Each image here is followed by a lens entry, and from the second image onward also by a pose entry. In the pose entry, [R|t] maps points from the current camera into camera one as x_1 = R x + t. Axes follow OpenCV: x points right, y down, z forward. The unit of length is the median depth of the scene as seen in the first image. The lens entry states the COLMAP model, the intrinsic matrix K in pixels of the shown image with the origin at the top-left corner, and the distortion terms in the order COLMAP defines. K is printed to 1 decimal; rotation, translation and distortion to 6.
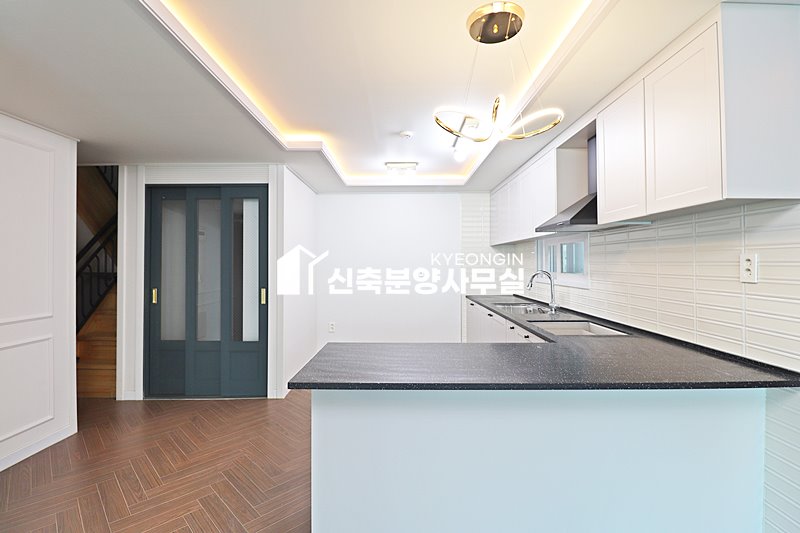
lens RADIAL K [[371.4, 0, 402.6], [0, 371.4, 259.3], [0, 0, 1]] dist [-0.002532, -0.012174]
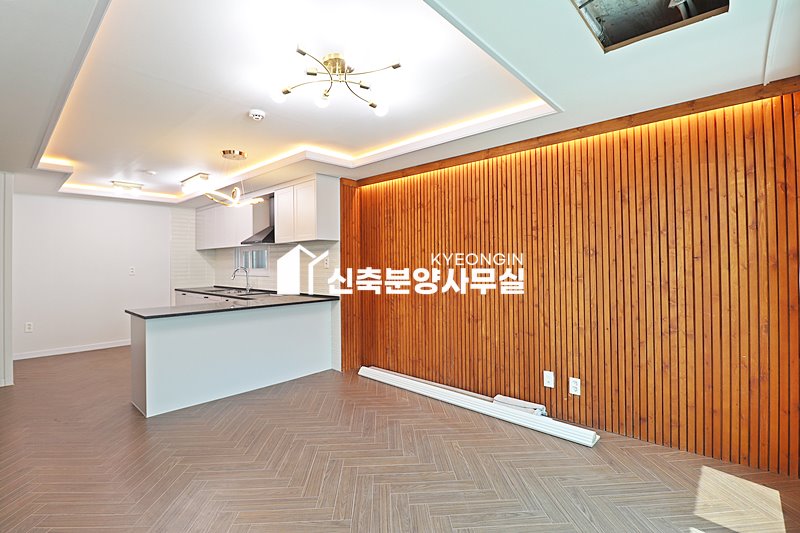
lens RADIAL K [[371.4, 0, 402.6], [0, 371.4, 259.3], [0, 0, 1]] dist [-0.002532, -0.012174]
pose [[0.671211, 0.002892, 0.741260, -0.347881], [-0.001352, 0.999996, -0.002677, -0.000212], [-0.741265, 0.000794, 0.671212, -0.602011]]
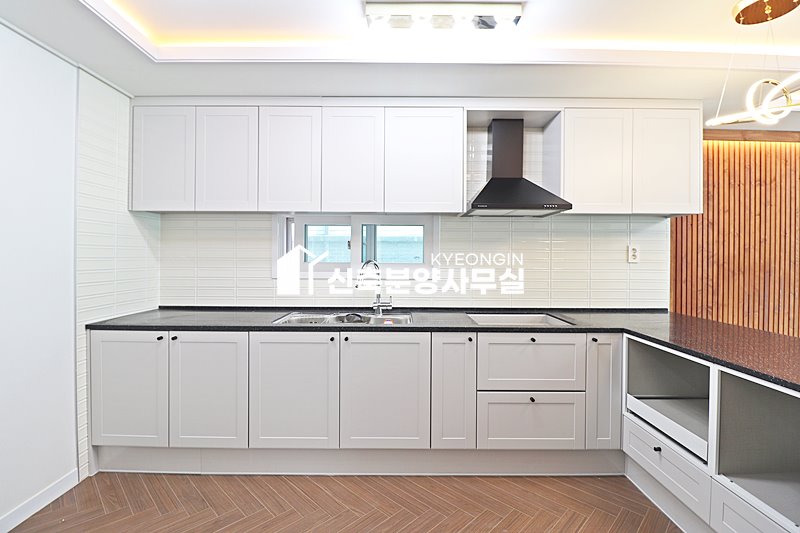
lens RADIAL K [[371.4, 0, 402.6], [0, 371.4, 259.3], [0, 0, 1]] dist [-0.002532, -0.012174]
pose [[-0.001346, -0.002527, 0.999996, -0.338957], [-0.017372, 0.999846, 0.002504, 0.027050], [-0.999848, -0.017368, -0.001390, 0.957043]]
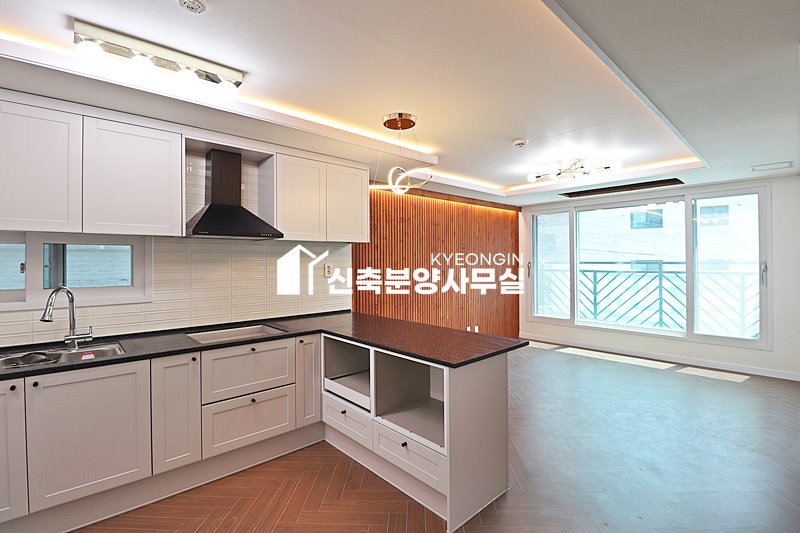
lens RADIAL K [[368.0, 0, 400.8], [0, 368.0, 260.6], [0, 0, 1]] dist [-0.002230, -0.013501]
pose [[-0.674272, 0.007336, 0.738447, -0.445337], [-0.001428, 0.999936, -0.011237, -0.006344], [-0.738482, -0.008631, -0.674218, 1.008066]]
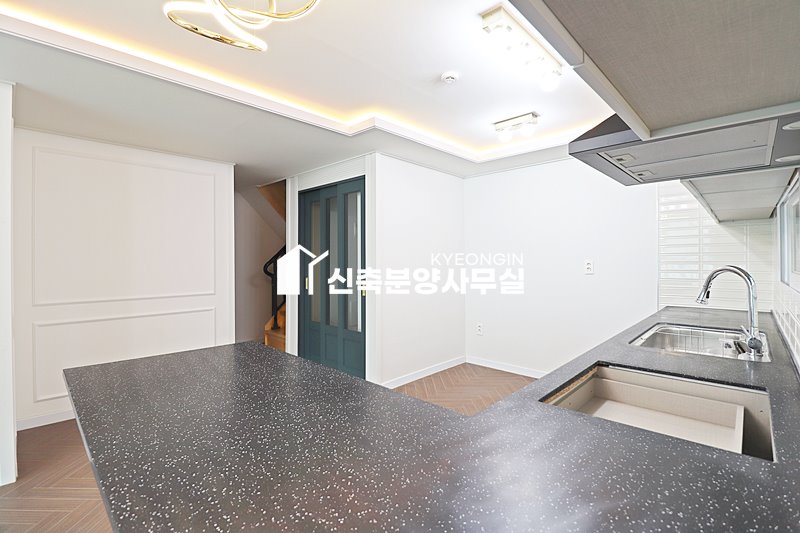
lens RADIAL K [[368.0, 0, 400.8], [0, 368.0, 260.6], [0, 0, 1]] dist [-0.002230, -0.013501]
pose [[0.718515, 0.001365, -0.695511, 0.395949], [0.007818, 0.999919, 0.010039, 0.016804], [0.695468, -0.012651, 0.718446, 0.358686]]
